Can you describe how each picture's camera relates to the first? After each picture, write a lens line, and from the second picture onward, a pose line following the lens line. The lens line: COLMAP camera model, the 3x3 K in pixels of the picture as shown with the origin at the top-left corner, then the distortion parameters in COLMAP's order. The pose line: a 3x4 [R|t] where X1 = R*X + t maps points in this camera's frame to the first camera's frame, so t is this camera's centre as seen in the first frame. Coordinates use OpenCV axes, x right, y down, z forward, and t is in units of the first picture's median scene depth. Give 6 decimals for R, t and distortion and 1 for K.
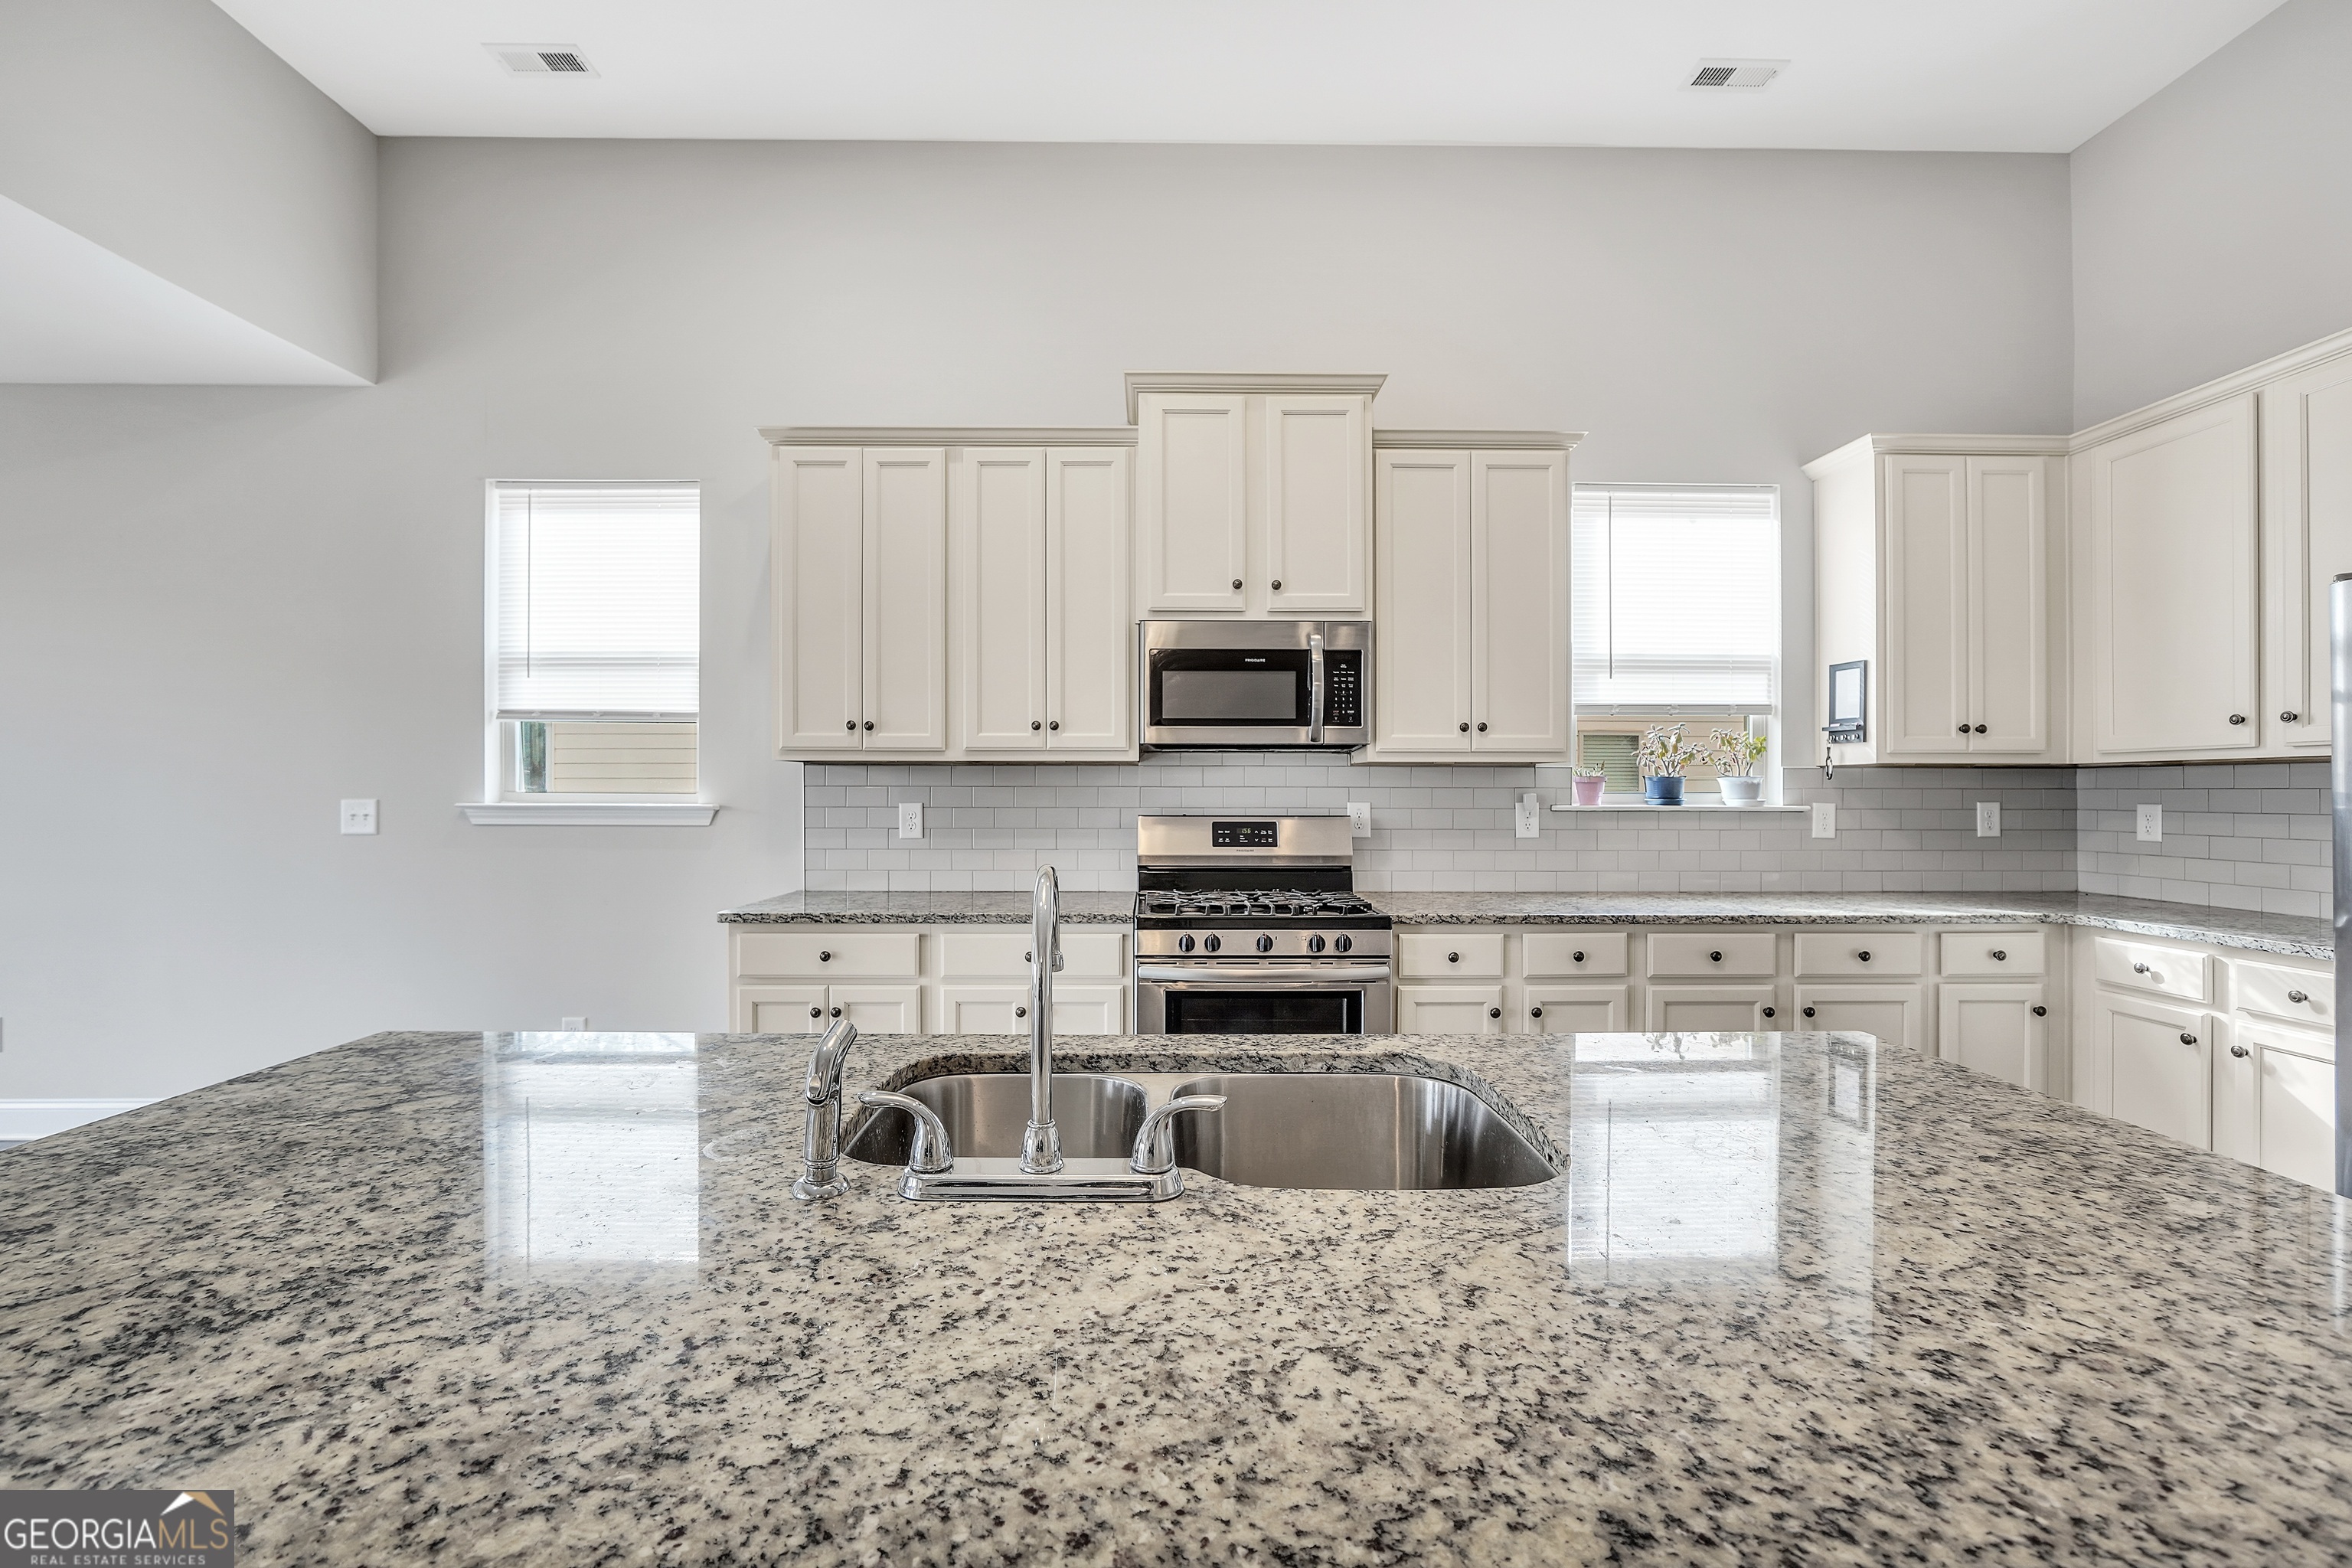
lens RADIAL K [[997.8, 0, 1160.2], [0, 997.8, 787.7], [0, 0, 1]] dist [-0.014059, 0.003494]
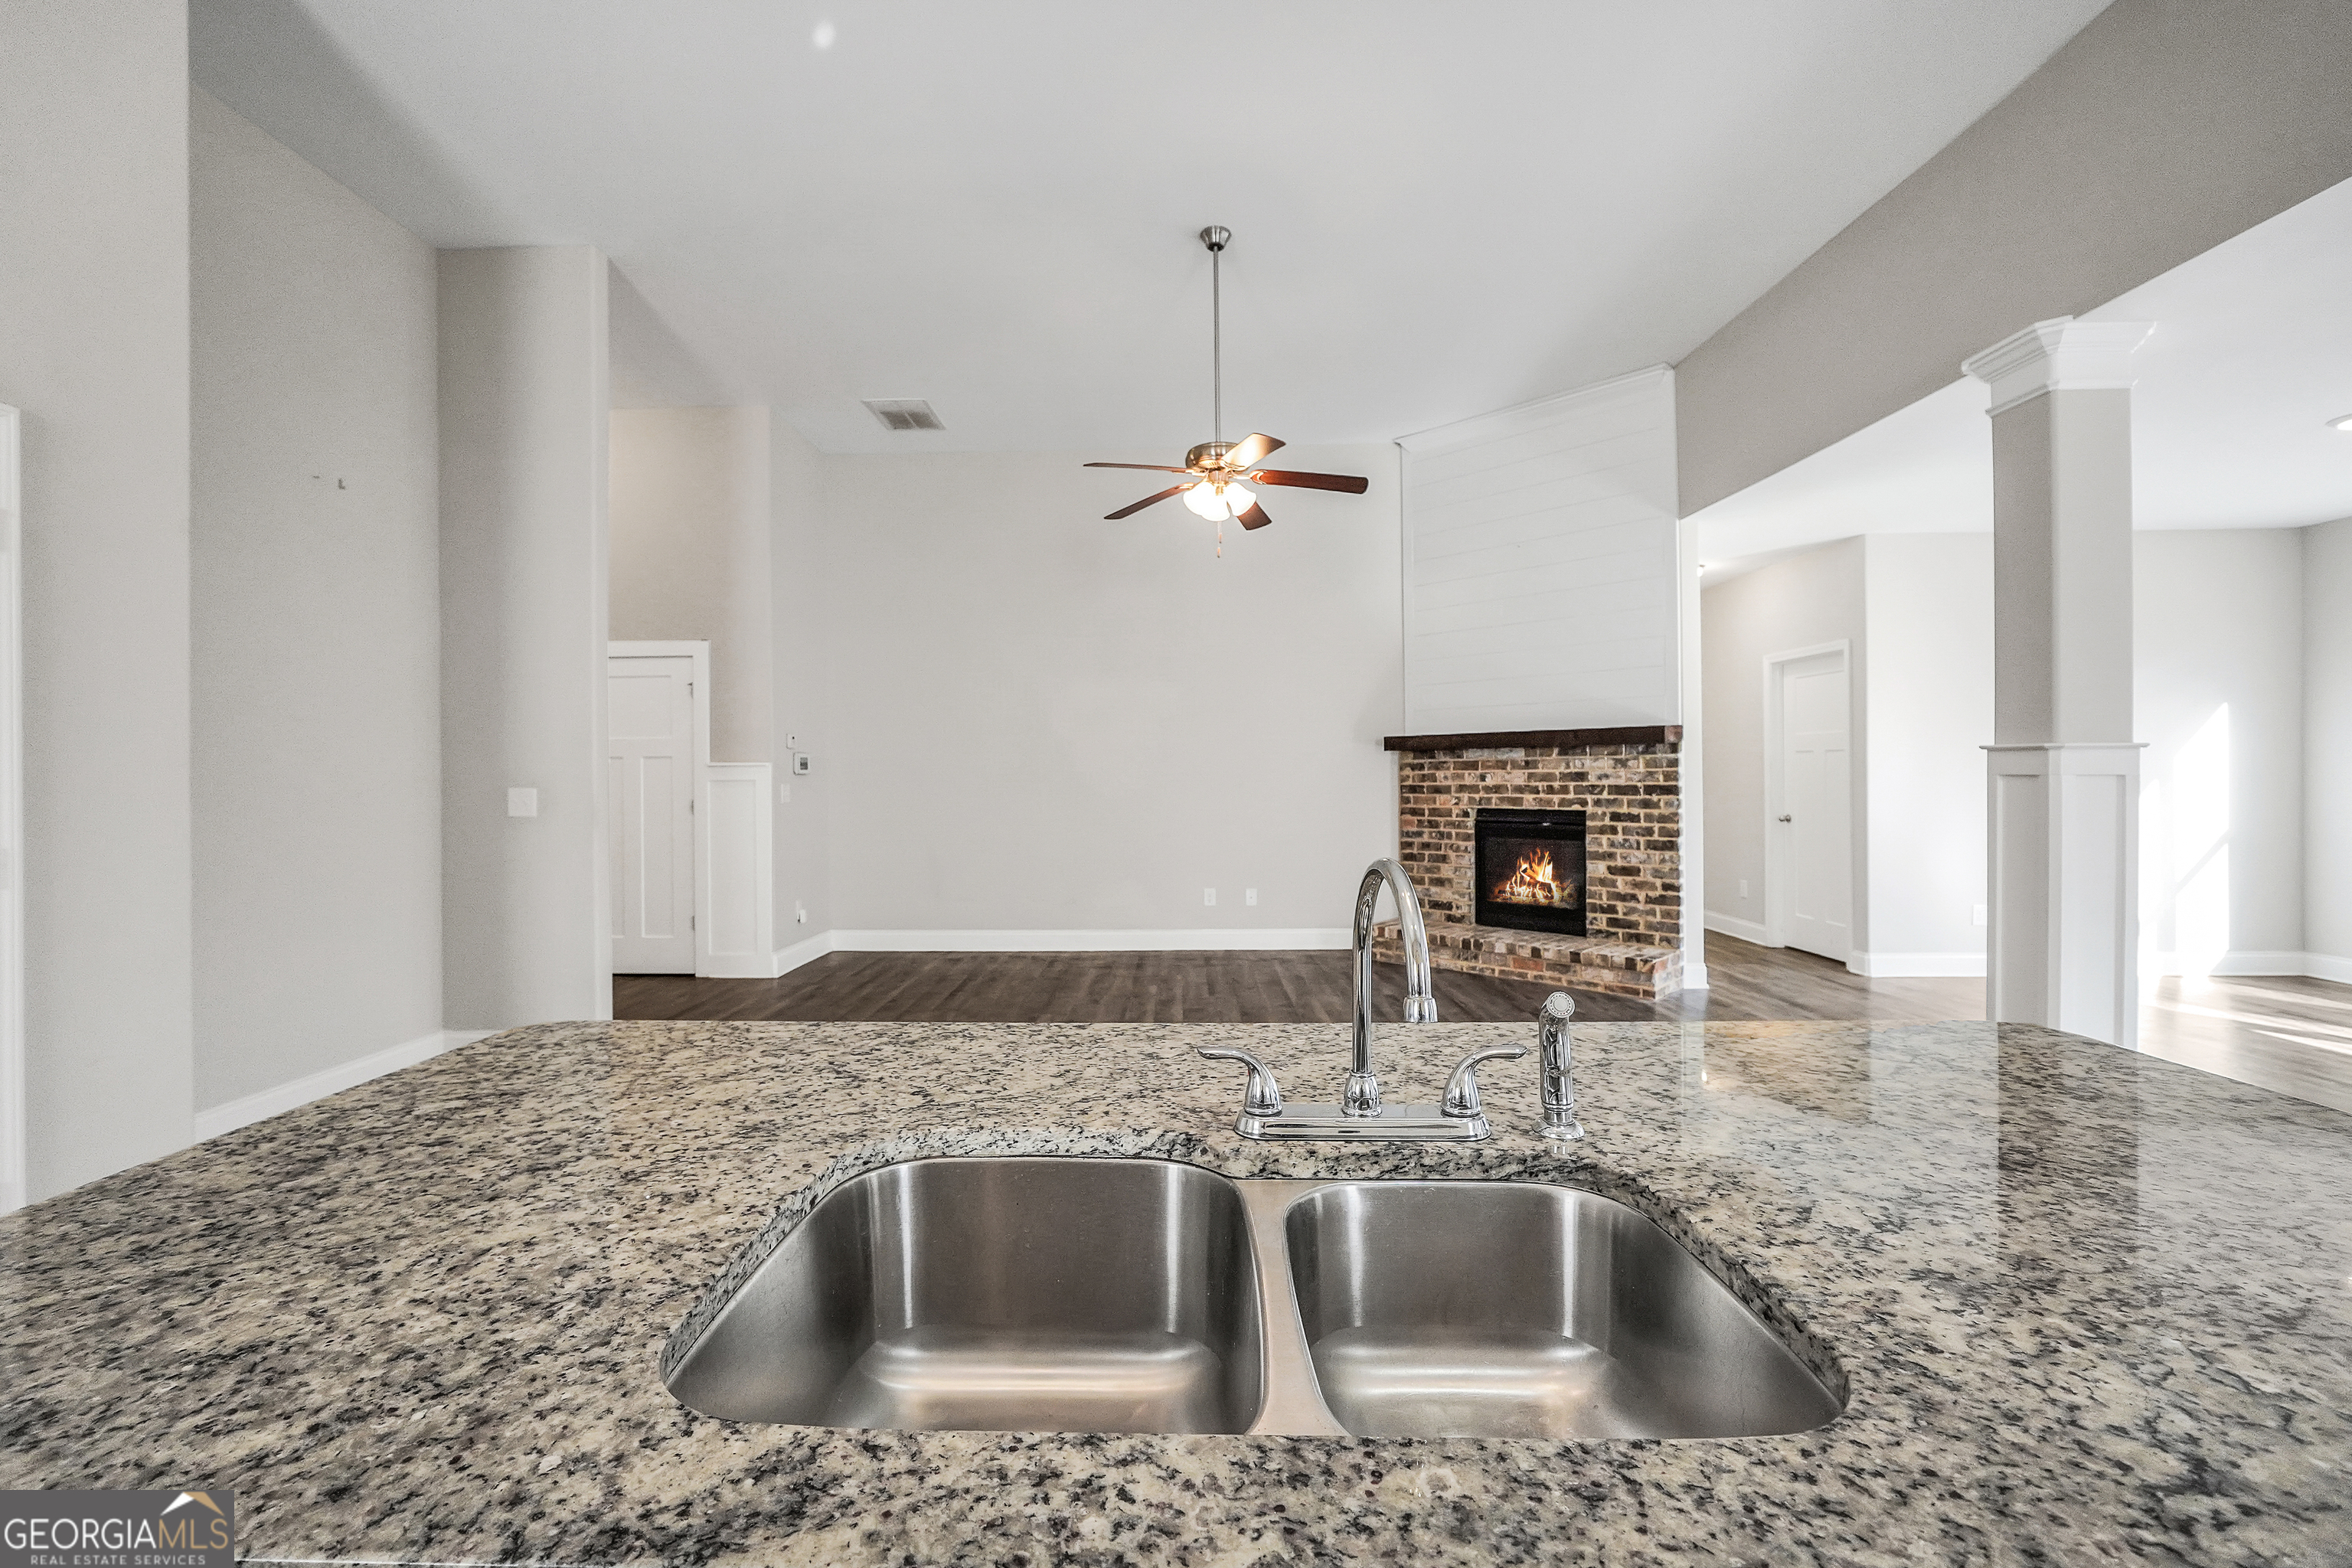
lens RADIAL K [[997.7, 0, 1167.8], [0, 997.7, 777.9], [0, 0, 1]] dist [-0.019337, 0.006586]
pose [[-0.999534, 0.006403, 0.029831, 0.013462], [0.006370, 0.999979, -0.001199, 0.000765], [-0.029838, -0.001008, -0.999554, 0.594933]]
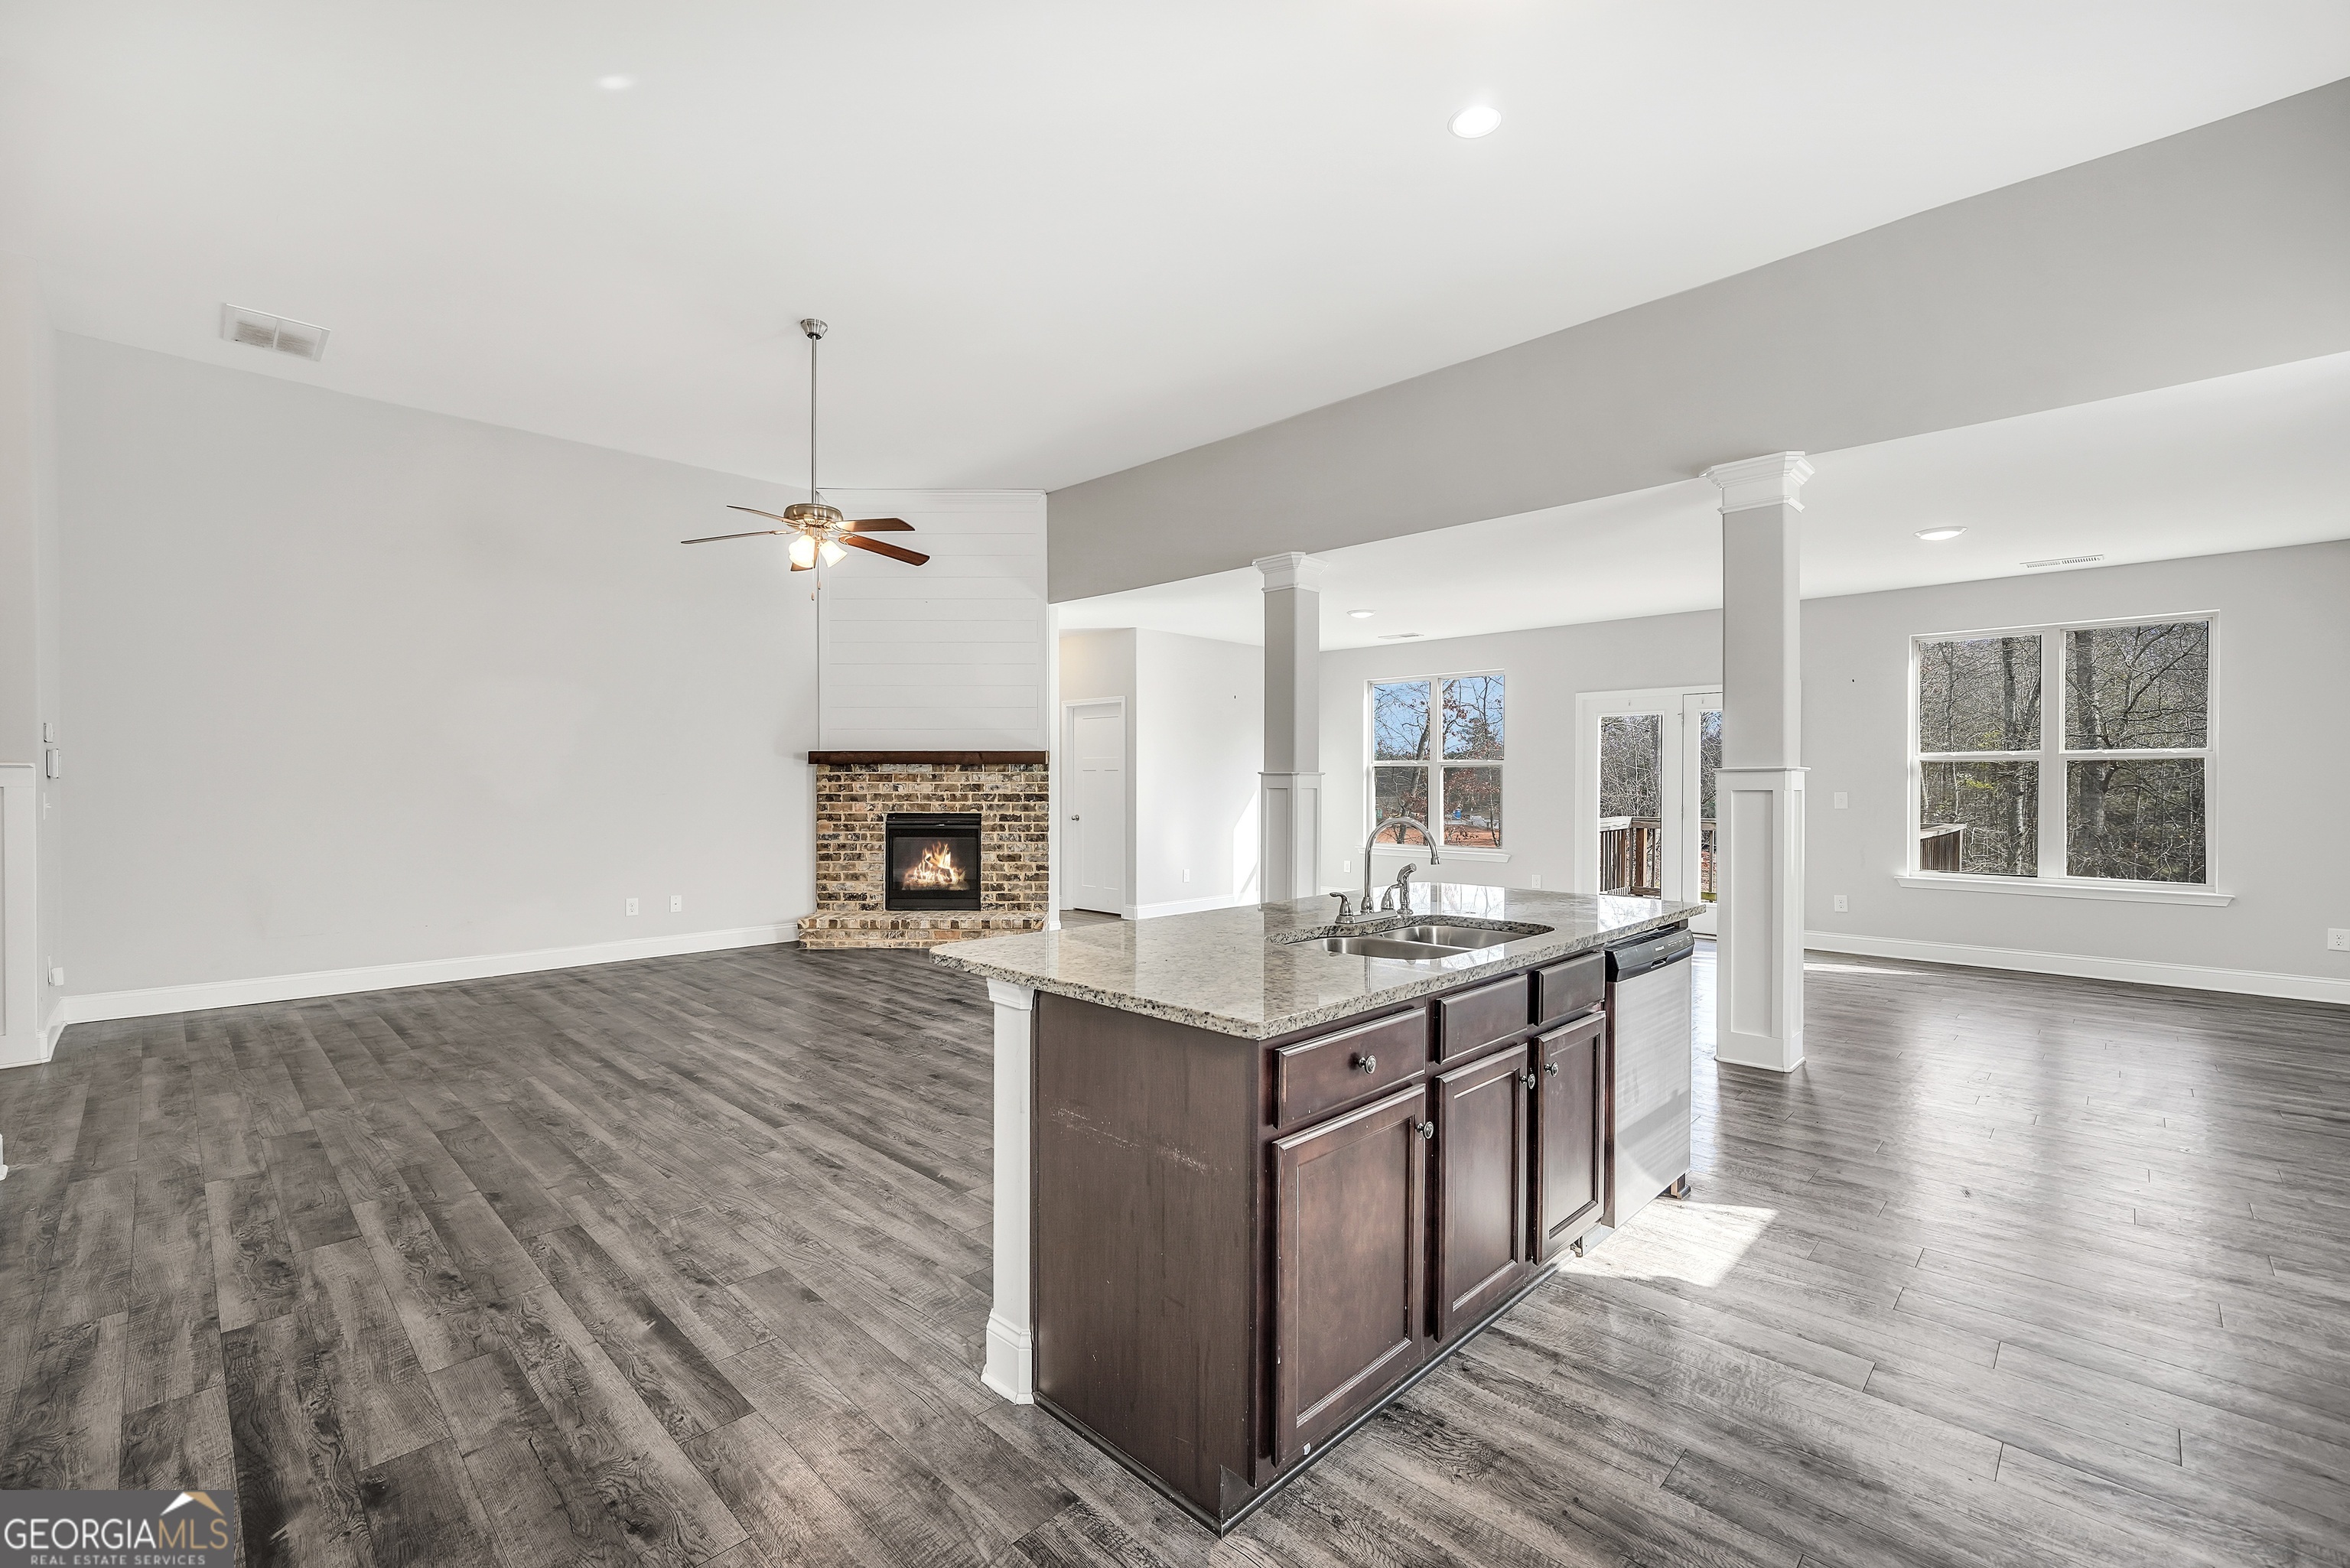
lens RADIAL K [[996.9, 0, 1168.5], [0, 996.9, 783.9], [0, 0, 1]] dist [-0.014059, 0.003494]
pose [[-0.707042, -0.001691, -0.707169, 0.685134], [0.000204, 0.999997, -0.002595, -0.001478], [0.707171, -0.001979, -0.707040, 0.762294]]
